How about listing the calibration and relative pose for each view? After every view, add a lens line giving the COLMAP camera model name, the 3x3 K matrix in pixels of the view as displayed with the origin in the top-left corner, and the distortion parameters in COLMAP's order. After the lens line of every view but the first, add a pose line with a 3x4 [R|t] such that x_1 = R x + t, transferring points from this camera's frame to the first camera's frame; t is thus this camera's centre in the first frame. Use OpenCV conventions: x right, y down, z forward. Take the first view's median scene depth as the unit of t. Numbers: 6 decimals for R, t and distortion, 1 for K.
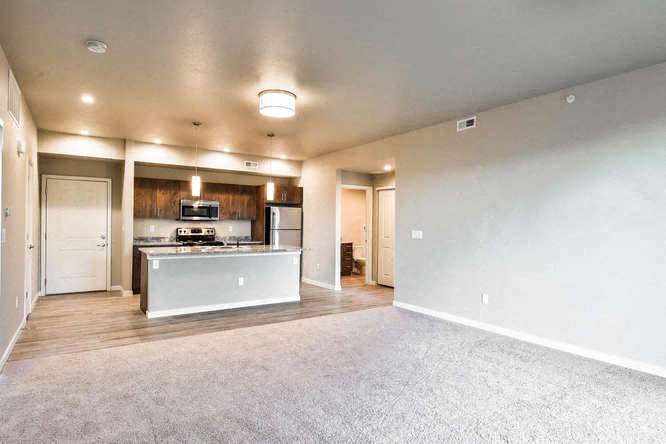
lens RADIAL K [[378.7, 0, 350.5], [0, 378.7, 219.9], [0, 0, 1]] dist [-0.022523, -0.003425]
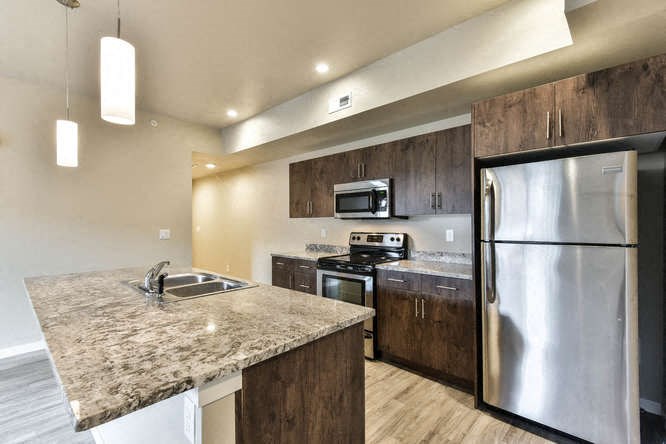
lens RADIAL K [[312.7, 0, 333.7], [0, 312.7, 221.5], [0, 0, 1]] dist [0.003291, 0.000527]
pose [[0.192032, -0.018022, -0.981223, 0.033741], [0.014298, 0.999777, -0.015565, 0.013460], [0.981285, -0.011041, 0.192246, 1.000462]]
